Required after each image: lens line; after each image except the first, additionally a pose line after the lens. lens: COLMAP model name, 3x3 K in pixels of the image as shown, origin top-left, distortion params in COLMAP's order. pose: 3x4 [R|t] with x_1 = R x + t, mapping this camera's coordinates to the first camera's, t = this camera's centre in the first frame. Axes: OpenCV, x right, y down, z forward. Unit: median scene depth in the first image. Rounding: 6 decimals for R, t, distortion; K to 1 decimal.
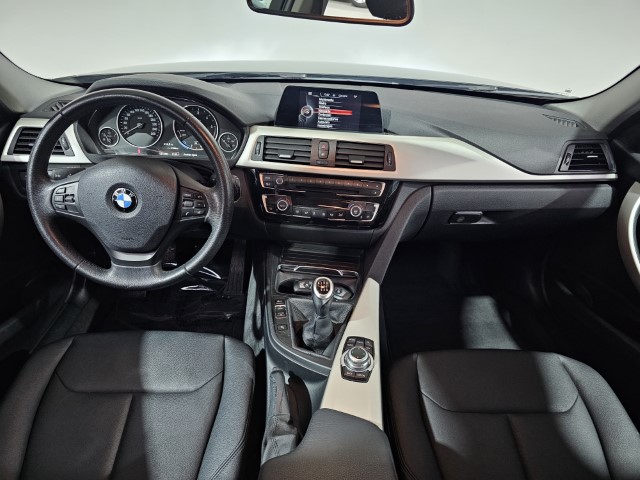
lens RADIAL K [[424.3, 0, 320.0], [0, 424.3, 240.0], [0, 0, 1]] dist [0.003132, -0.001141]
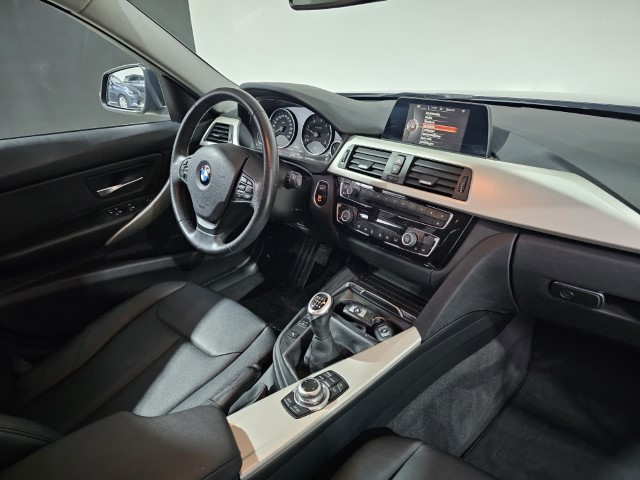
lens RADIAL K [[424.3, 0, 320.0], [0, 424.3, 240.0], [0, 0, 1]] dist [0.003132, -0.001141]
pose [[0.719664, 0.232919, -0.654090, 0.493420], [-0.306732, 0.951795, 0.001449, -0.014397], [0.622897, 0.199587, 0.756416, 0.256591]]
